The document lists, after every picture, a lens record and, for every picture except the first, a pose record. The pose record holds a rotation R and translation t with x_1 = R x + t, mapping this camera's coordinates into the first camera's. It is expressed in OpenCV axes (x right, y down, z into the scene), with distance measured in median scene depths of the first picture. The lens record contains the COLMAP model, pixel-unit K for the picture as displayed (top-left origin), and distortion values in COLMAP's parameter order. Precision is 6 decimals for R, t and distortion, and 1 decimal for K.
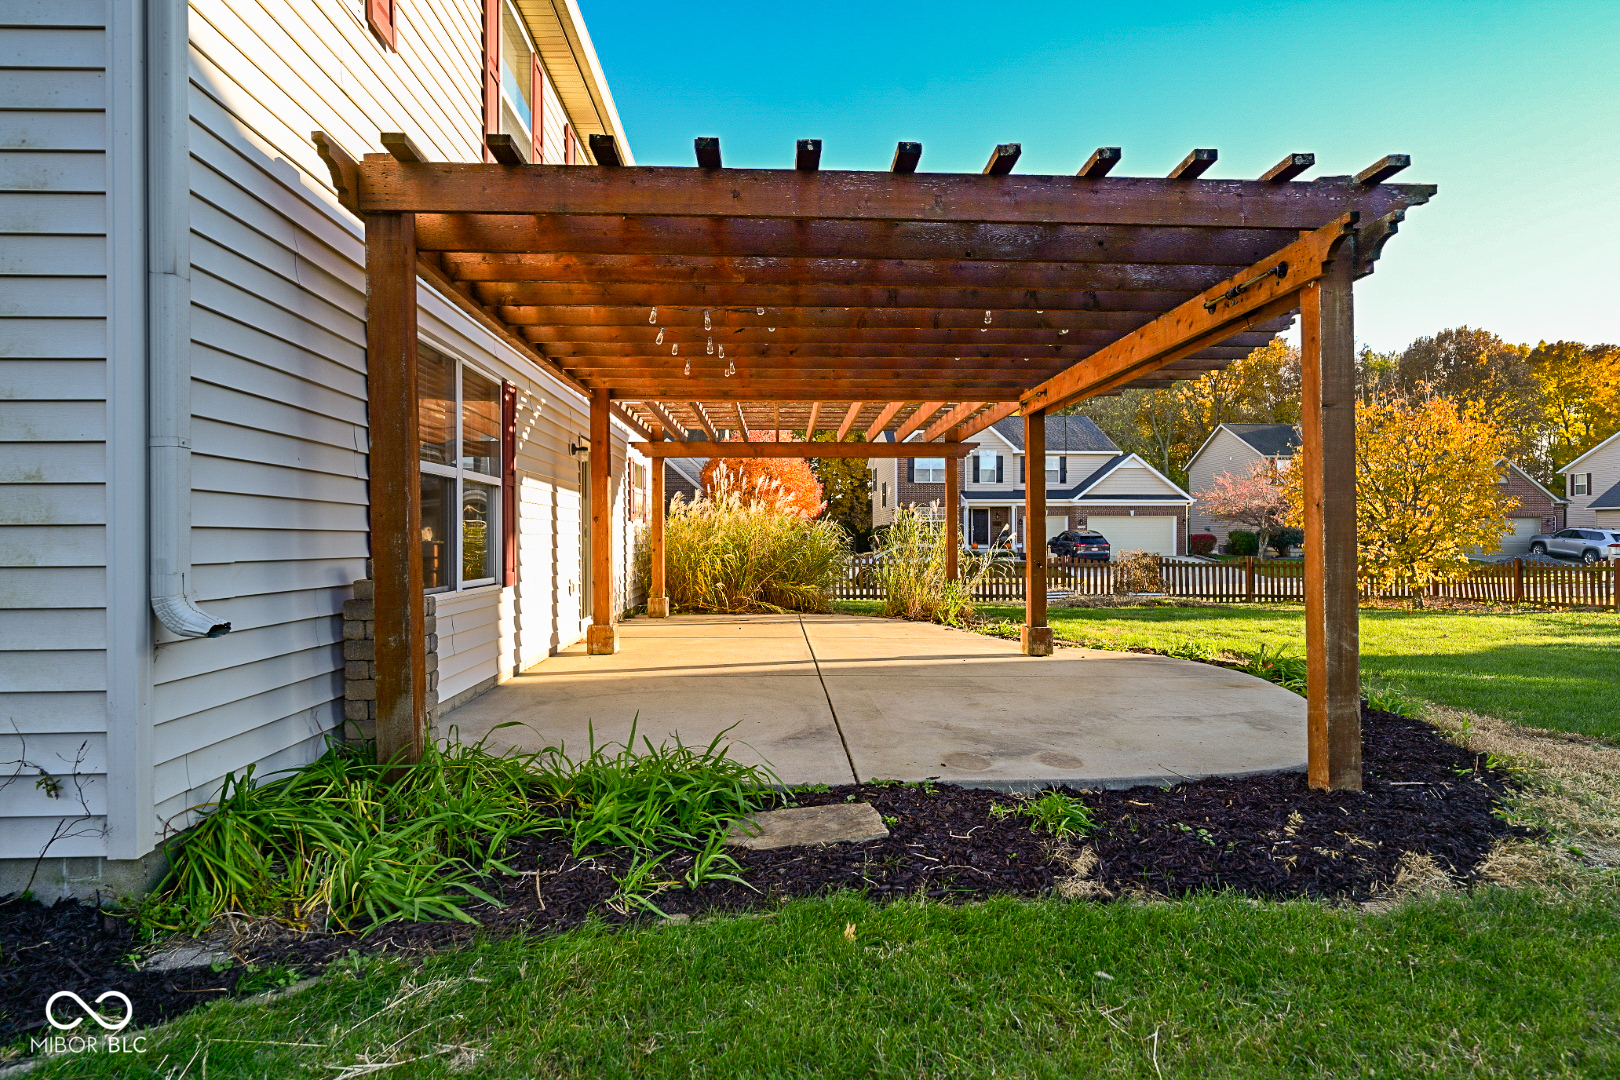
lens RADIAL K [[898.8, 0, 811.1], [0, 898.8, 542.1], [0, 0, 1]] dist [0.001843, 0.000400]
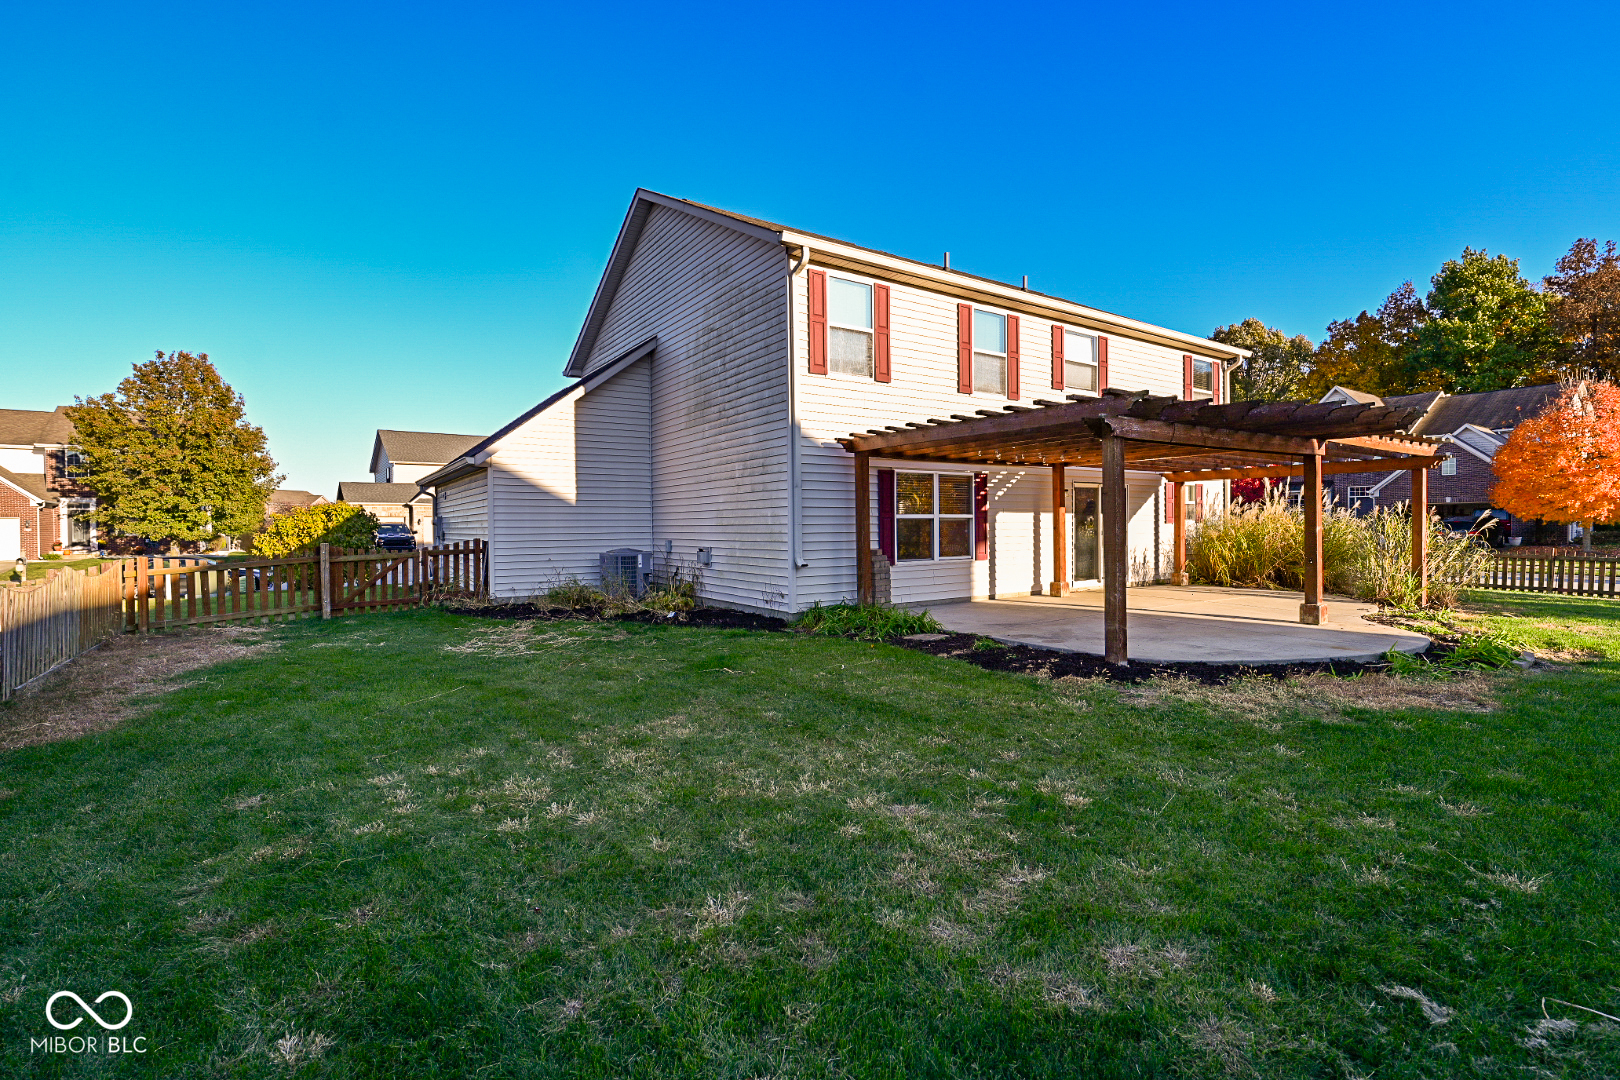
lens RADIAL K [[739.9, 0, 811.4], [0, 739.9, 537.9], [0, 0, 1]] dist [0.000125, 0.000008]
pose [[0.516581, 0.002044, -0.856236, 1.134765], [0.013433, 0.999855, 0.010491, -0.038513], [0.856133, -0.016921, 0.516478, -0.399507]]
